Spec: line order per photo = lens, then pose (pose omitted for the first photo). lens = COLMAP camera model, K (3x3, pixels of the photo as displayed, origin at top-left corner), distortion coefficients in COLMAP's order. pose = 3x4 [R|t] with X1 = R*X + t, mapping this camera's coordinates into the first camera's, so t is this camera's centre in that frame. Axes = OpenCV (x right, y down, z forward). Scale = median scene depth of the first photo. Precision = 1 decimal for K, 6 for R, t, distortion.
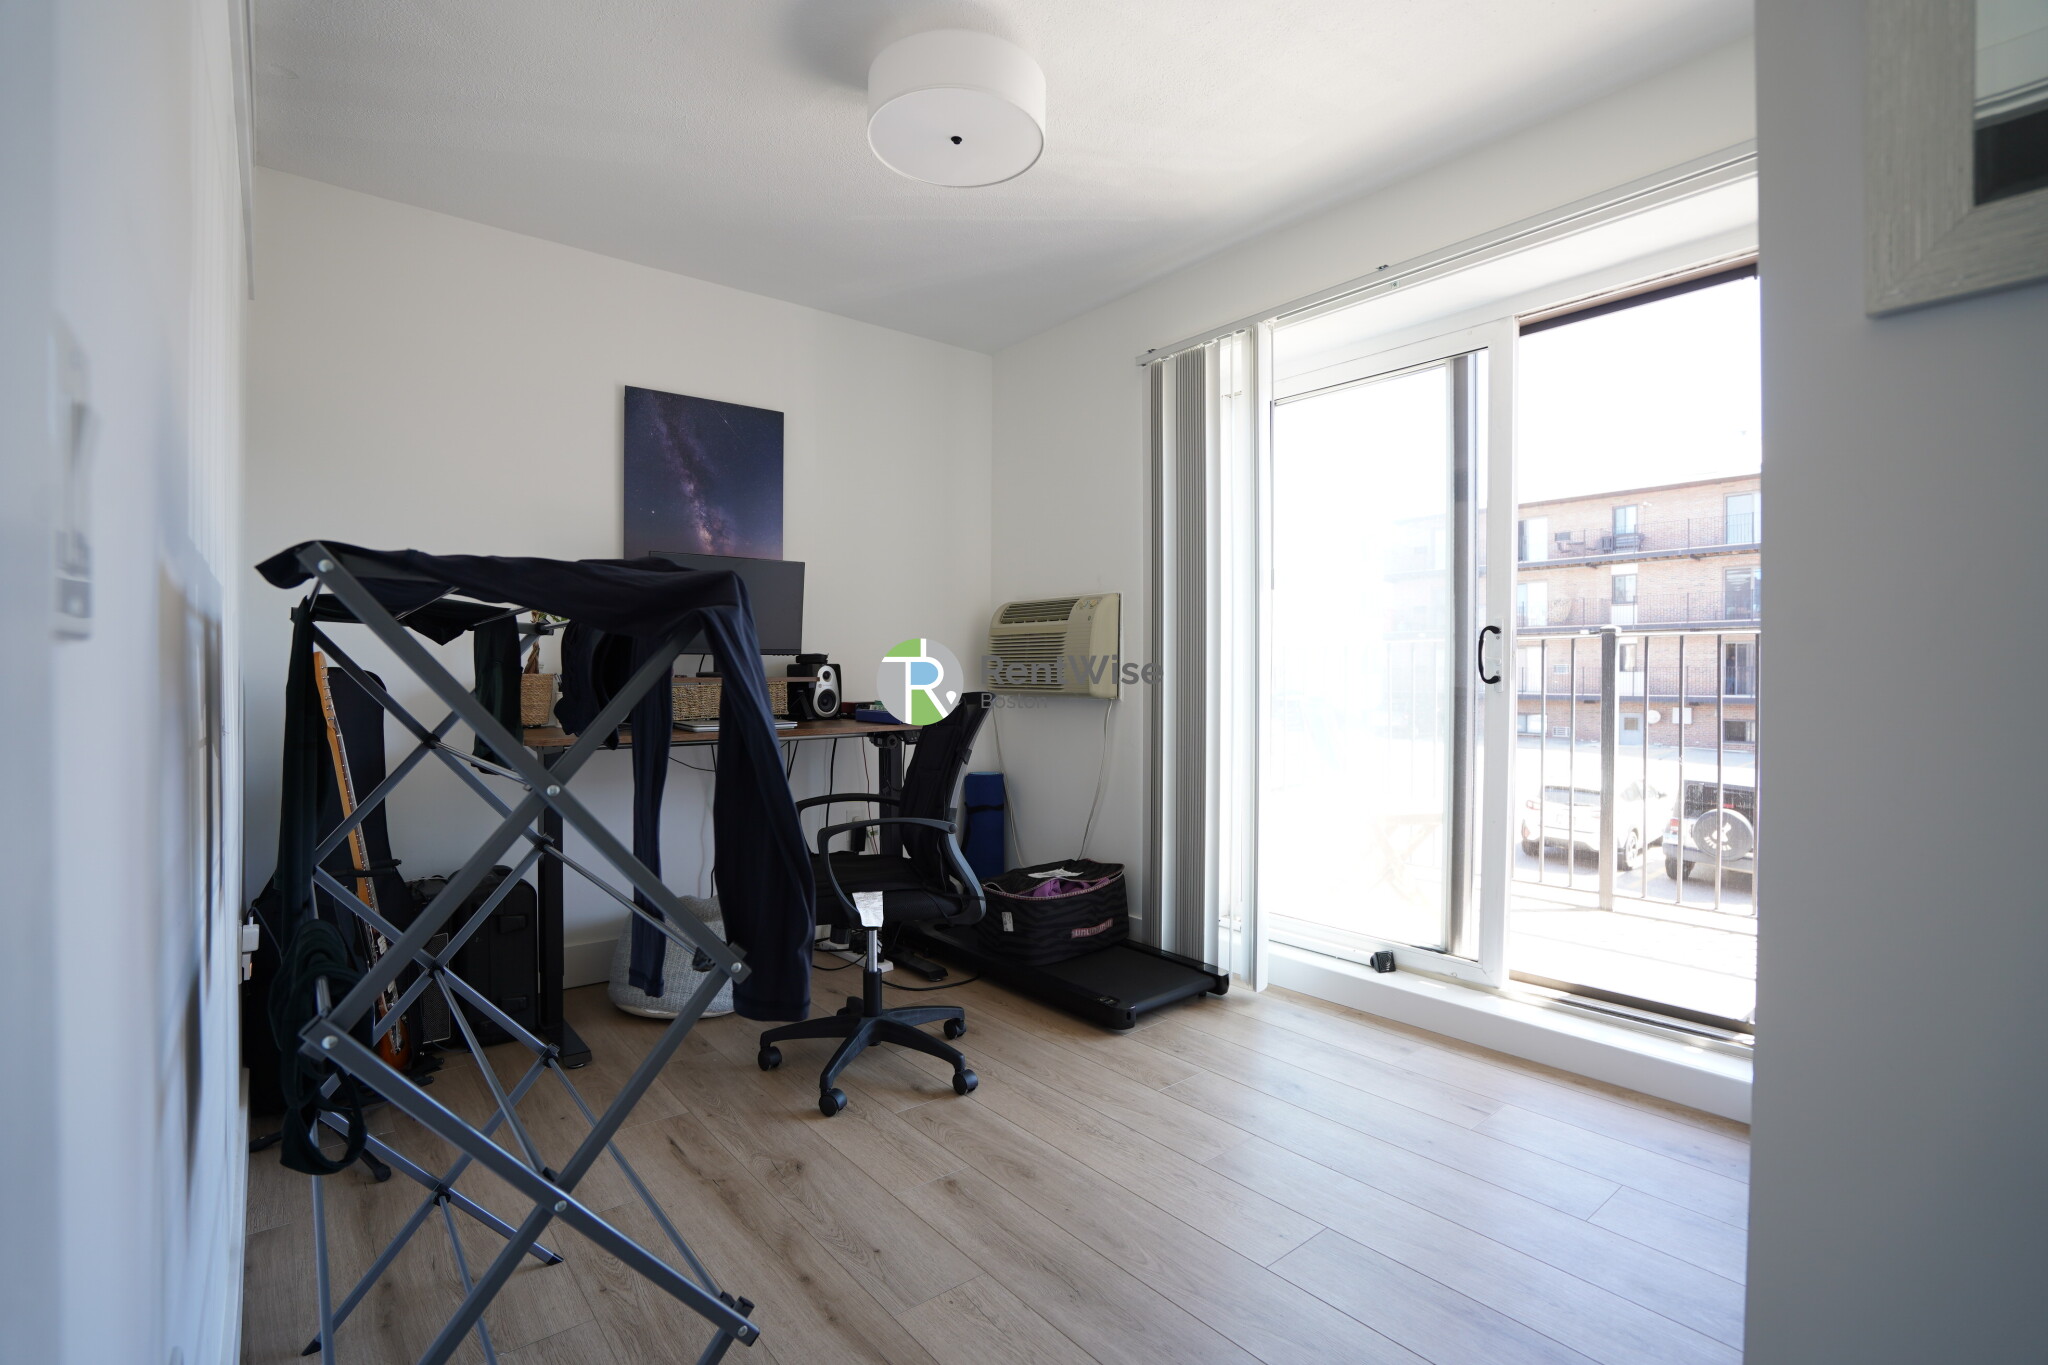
lens RADIAL K [[948.3, 0, 1032.3], [0, 948.3, 680.6], [0, 0, 1]] dist [-0.075297, 0.029476]
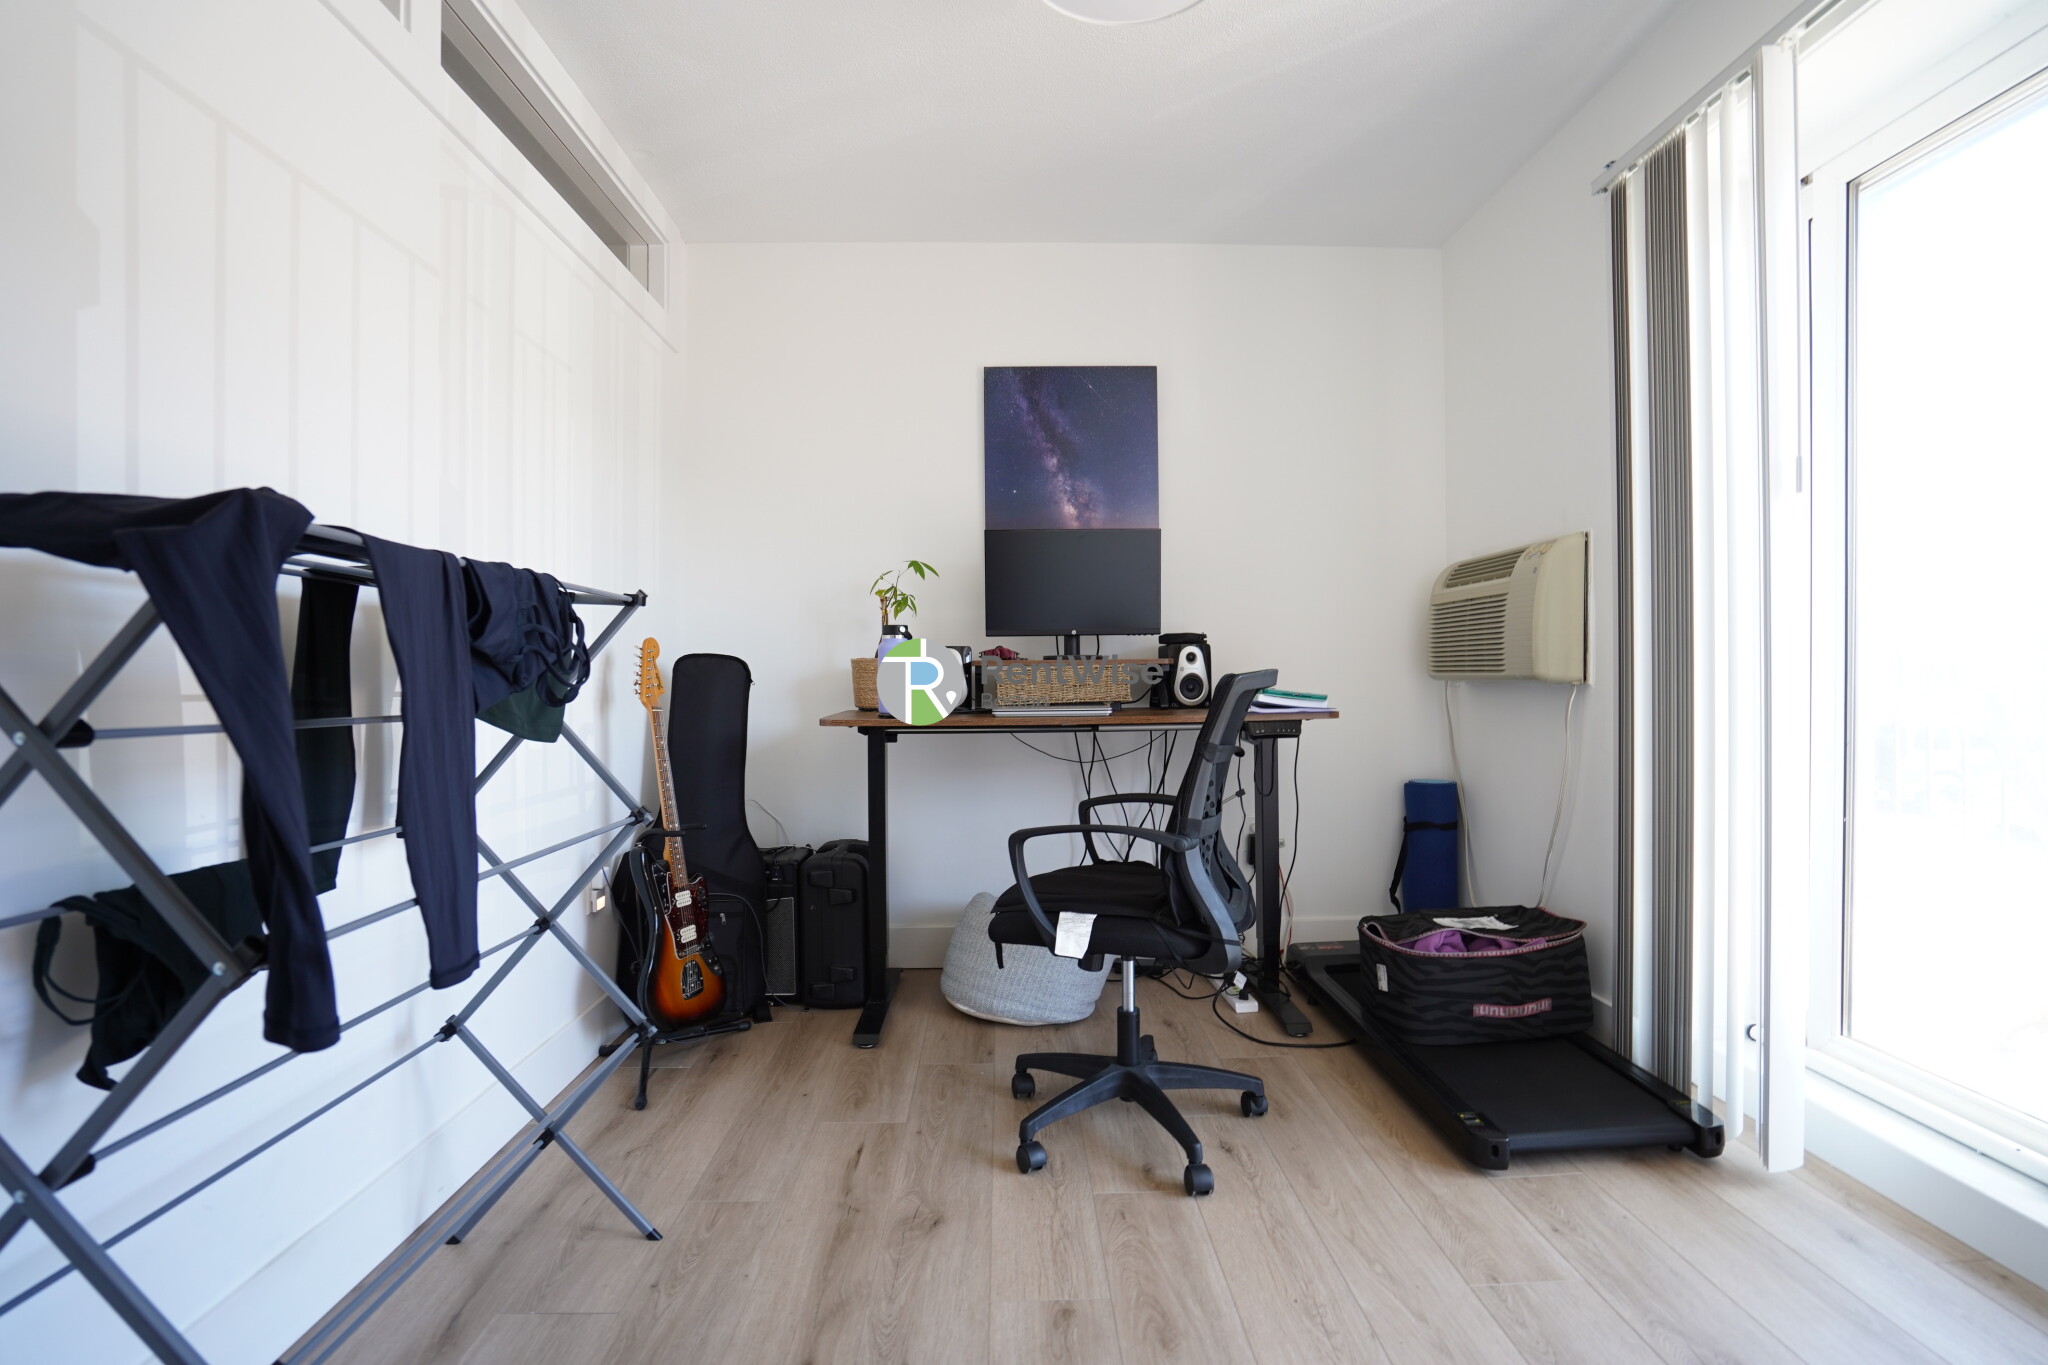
lens RADIAL K [[948.3, 0, 1032.3], [0, 948.3, 680.6], [0, 0, 1]] dist [-0.075297, 0.029476]
pose [[0.784863, -0.006134, -0.619638, 0.218492], [0.006389, 0.999978, -0.001807, 0.018011], [0.619636, -0.002540, 0.784885, 0.244365]]
